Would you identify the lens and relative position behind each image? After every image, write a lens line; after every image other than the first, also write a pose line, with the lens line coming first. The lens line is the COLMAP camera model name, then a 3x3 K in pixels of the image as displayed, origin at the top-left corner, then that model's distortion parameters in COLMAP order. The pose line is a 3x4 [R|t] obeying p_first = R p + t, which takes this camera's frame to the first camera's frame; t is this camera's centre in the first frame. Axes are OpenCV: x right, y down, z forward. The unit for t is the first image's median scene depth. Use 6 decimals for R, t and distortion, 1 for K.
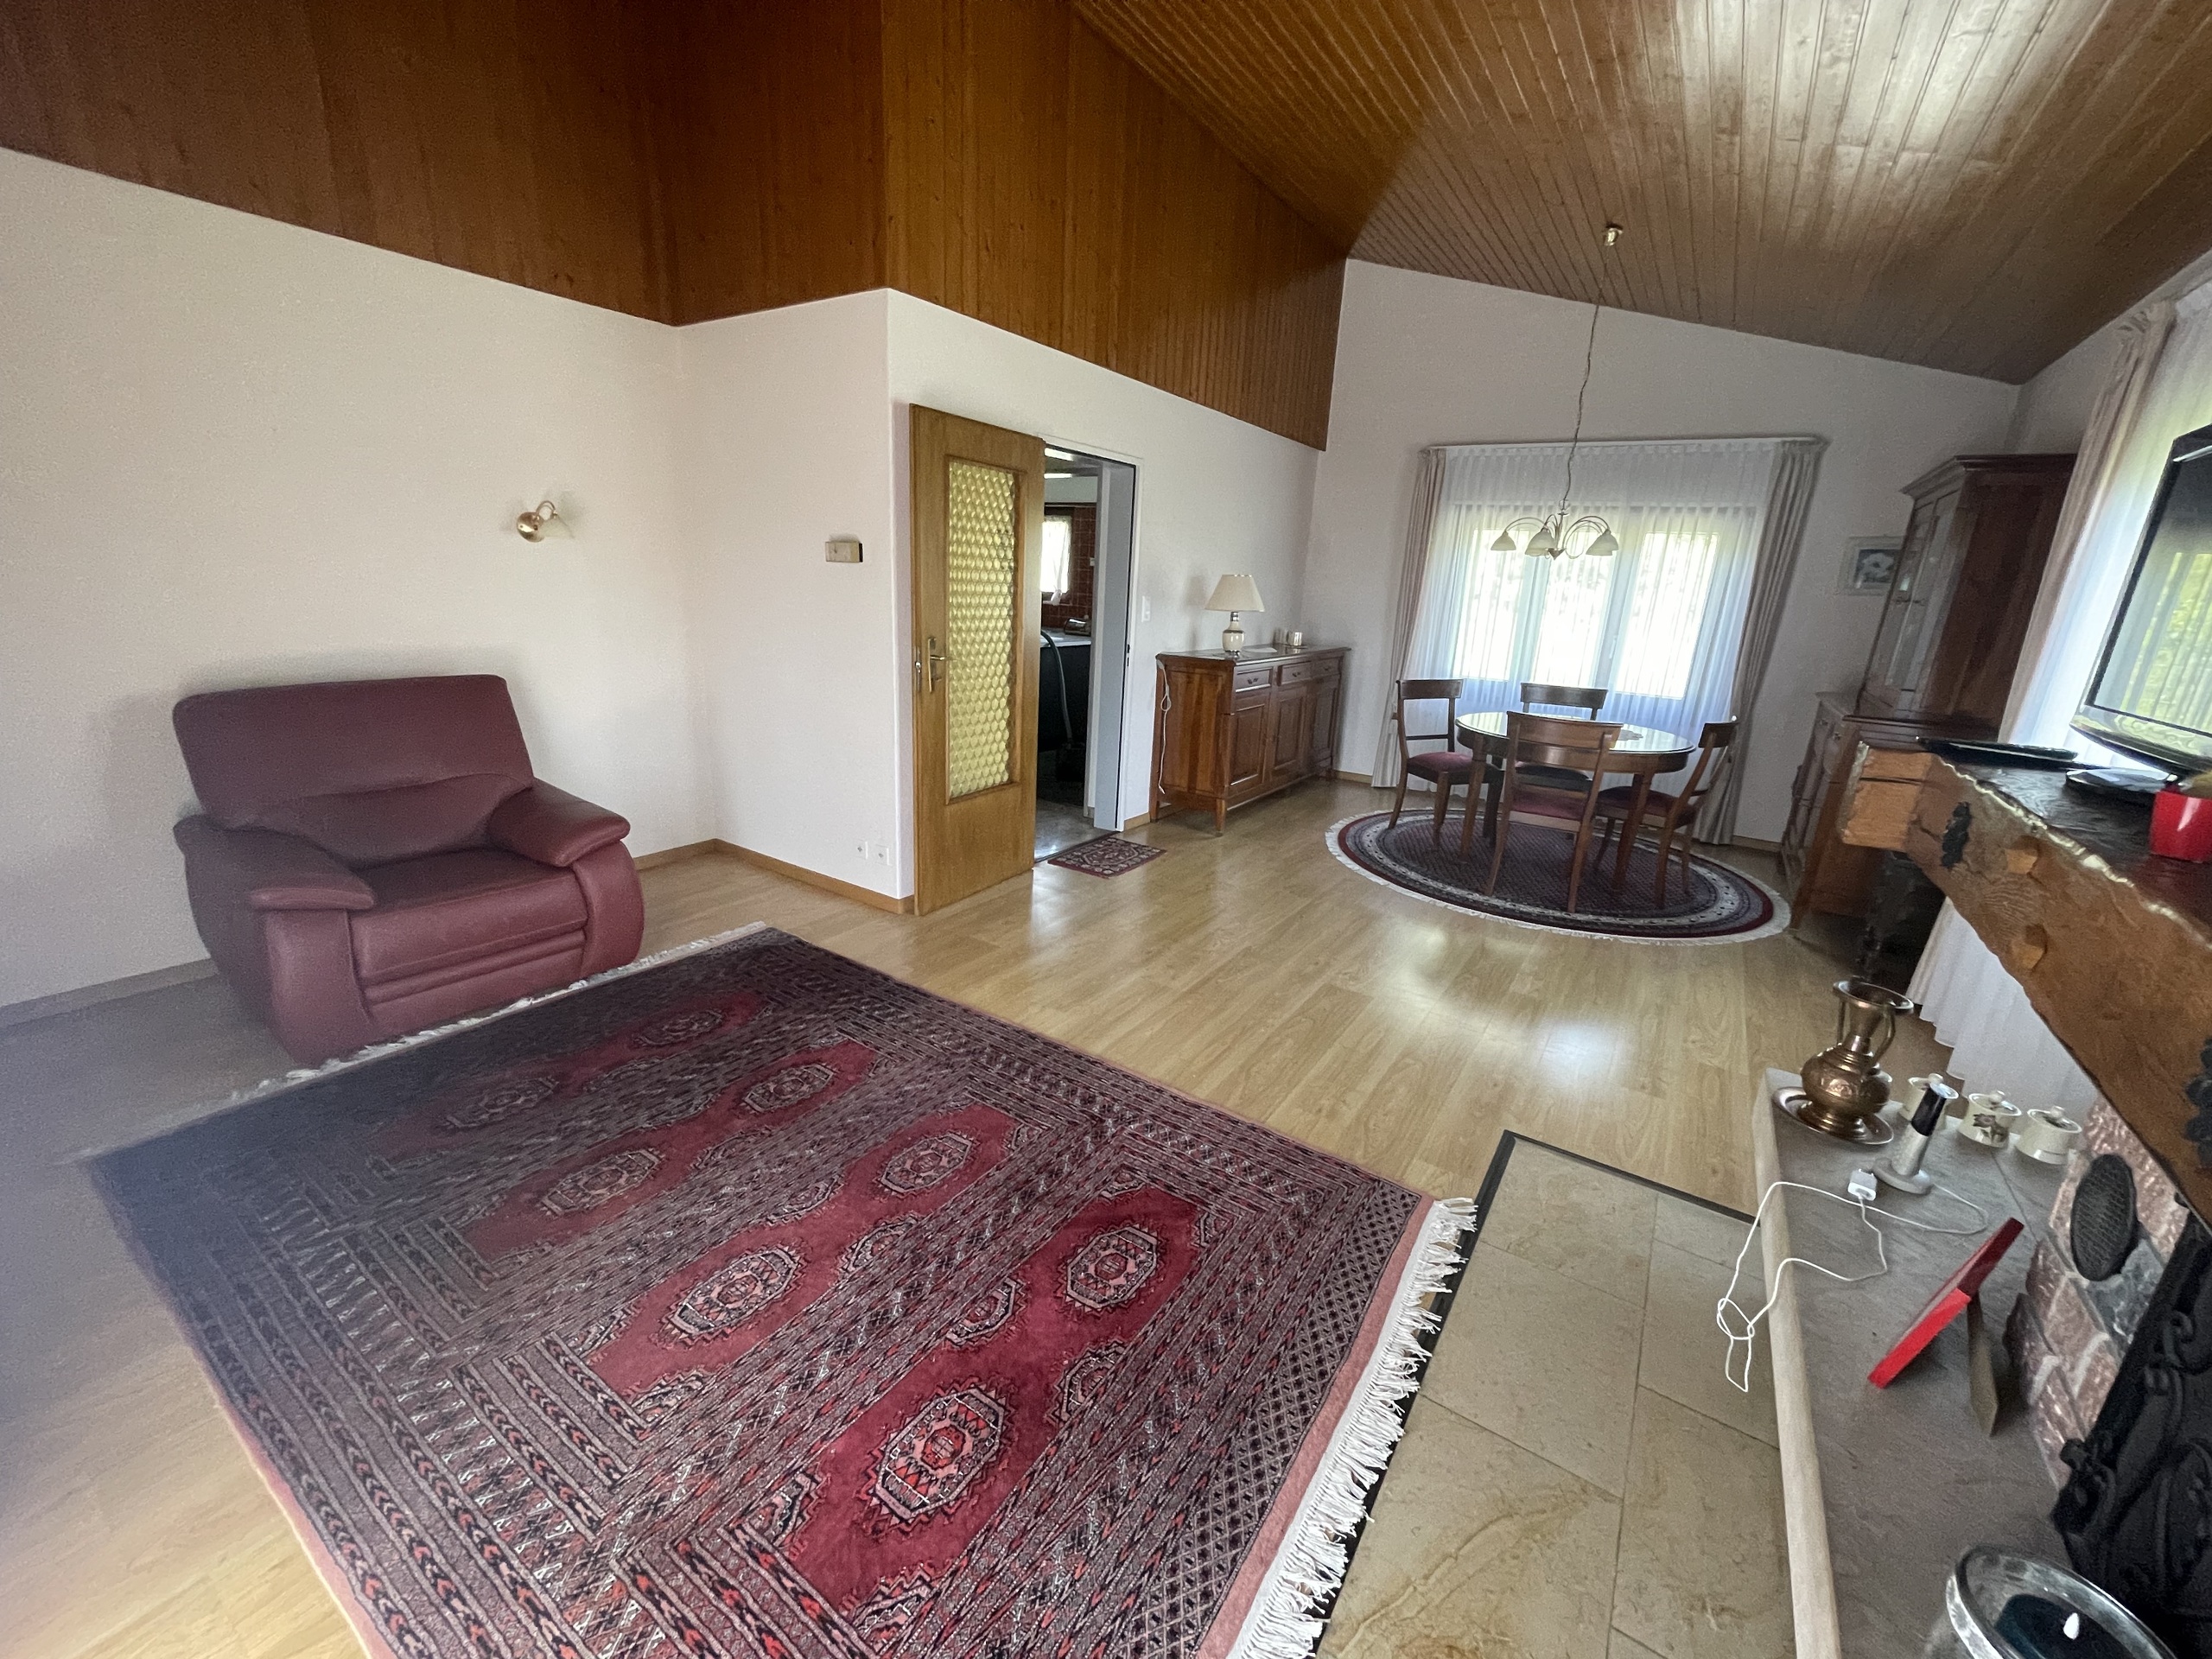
lens RADIAL K [[893.6, 0, 1109.7], [0, 893.6, 827.3], [0, 0, 1]] dist [-0.000520, 0.000211]
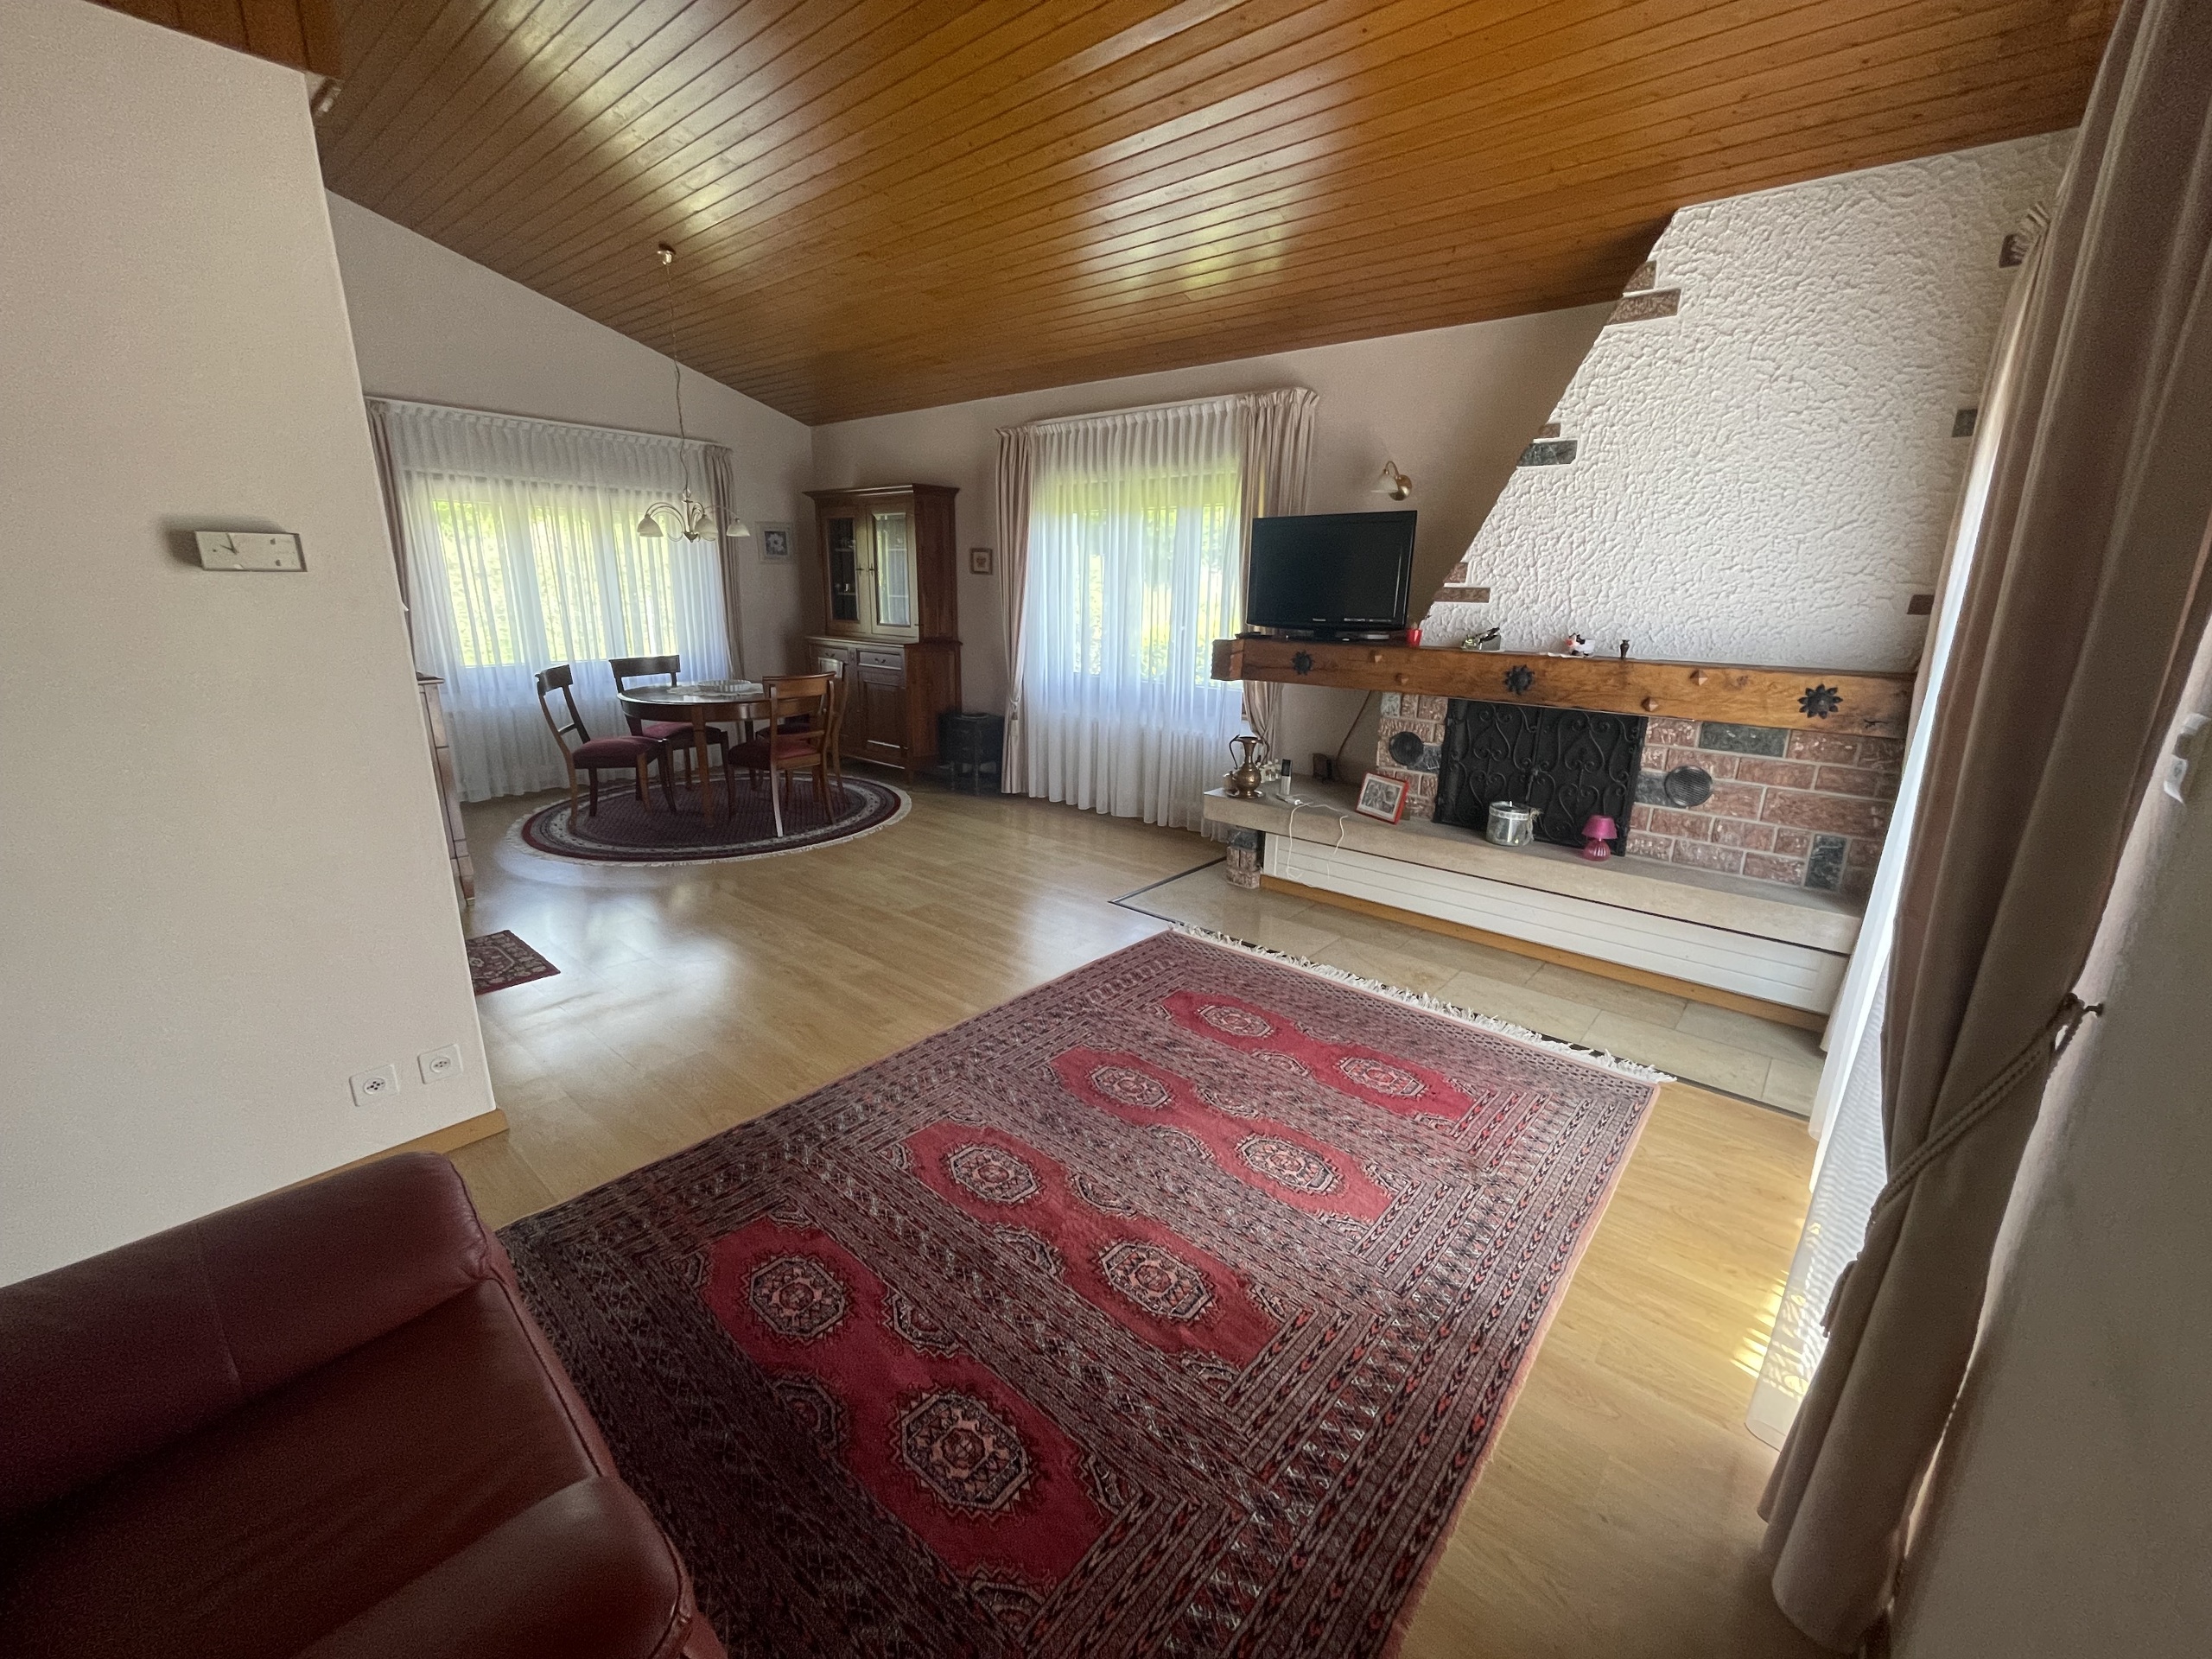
lens RADIAL K [[893.6, 0, 1109.7], [0, 893.6, 827.3], [0, 0, 1]] dist [-0.000520, 0.000211]
pose [[0.114970, -0.308543, 0.944237, -0.650232], [0.262977, 0.926080, 0.270590, -0.143552], [-0.957927, 0.217203, 0.187611, 0.390715]]
